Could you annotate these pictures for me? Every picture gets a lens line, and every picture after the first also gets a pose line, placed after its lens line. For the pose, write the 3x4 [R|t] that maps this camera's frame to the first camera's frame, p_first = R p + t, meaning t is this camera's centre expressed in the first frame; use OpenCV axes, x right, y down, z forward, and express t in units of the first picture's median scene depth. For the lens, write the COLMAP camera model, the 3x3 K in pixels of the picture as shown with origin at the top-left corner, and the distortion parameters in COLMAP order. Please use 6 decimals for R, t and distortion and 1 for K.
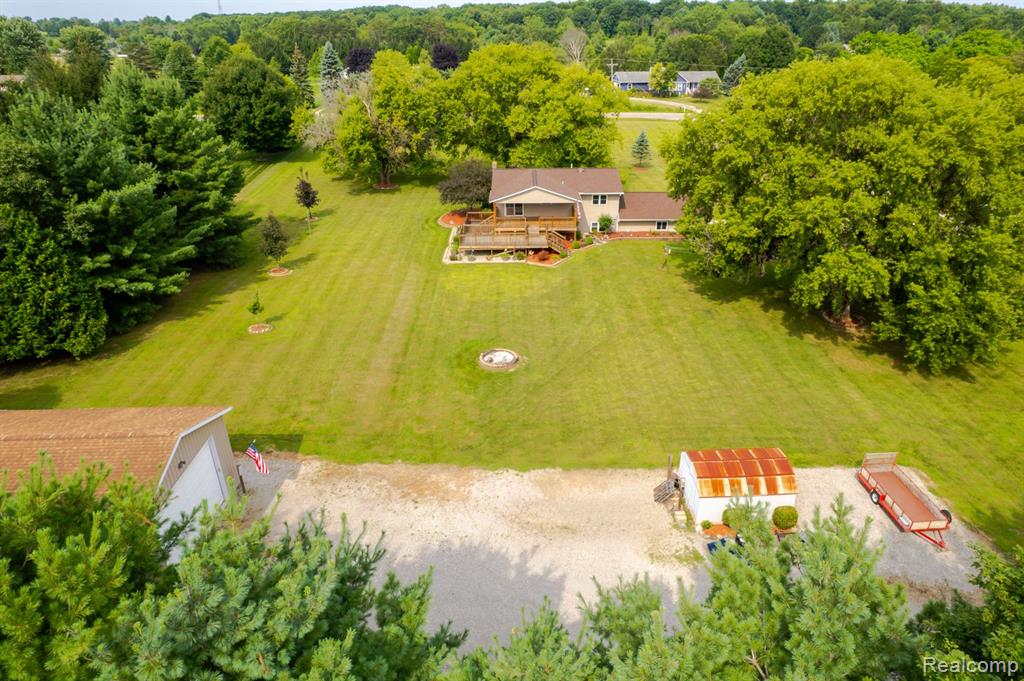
lens RADIAL K [[599.4, 0, 444.9], [0, 599.4, 303.1], [0, 0, 1]] dist [-0.050856, -0.000271]
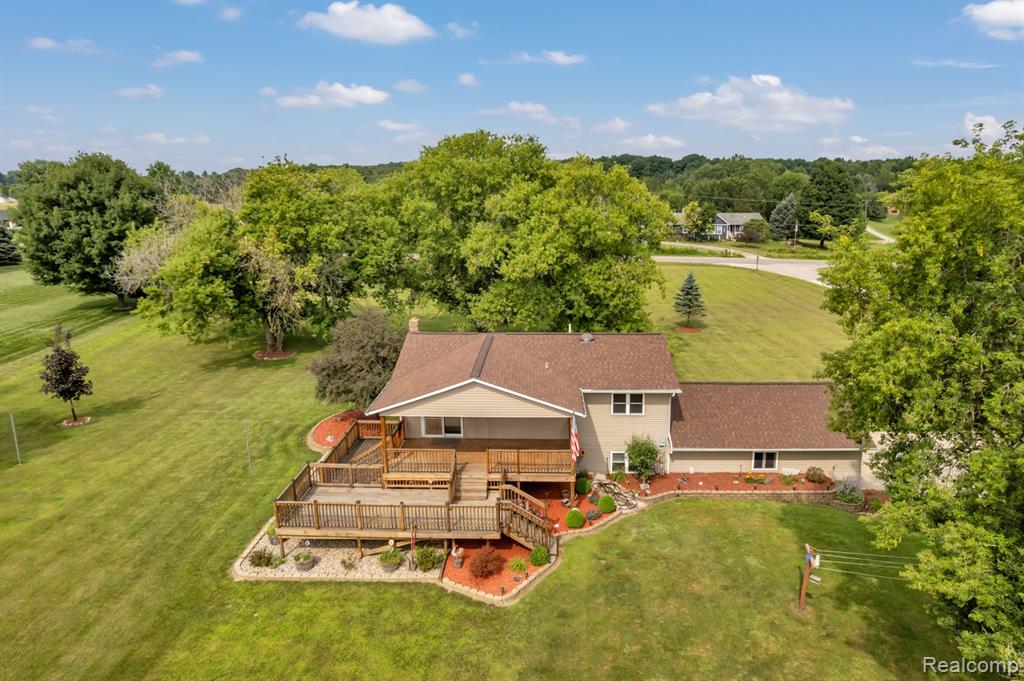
lens RADIAL K [[657.6, 0, 512.0], [0, 657.6, 340.5], [0, 0, 1]] dist [-0.082367, 0.071258]
pose [[0.997173, 0.011470, 0.074260, 0.106408], [0.003066, 0.981248, -0.192724, -0.098330], [-0.075078, 0.192407, 0.978439, 0.404401]]
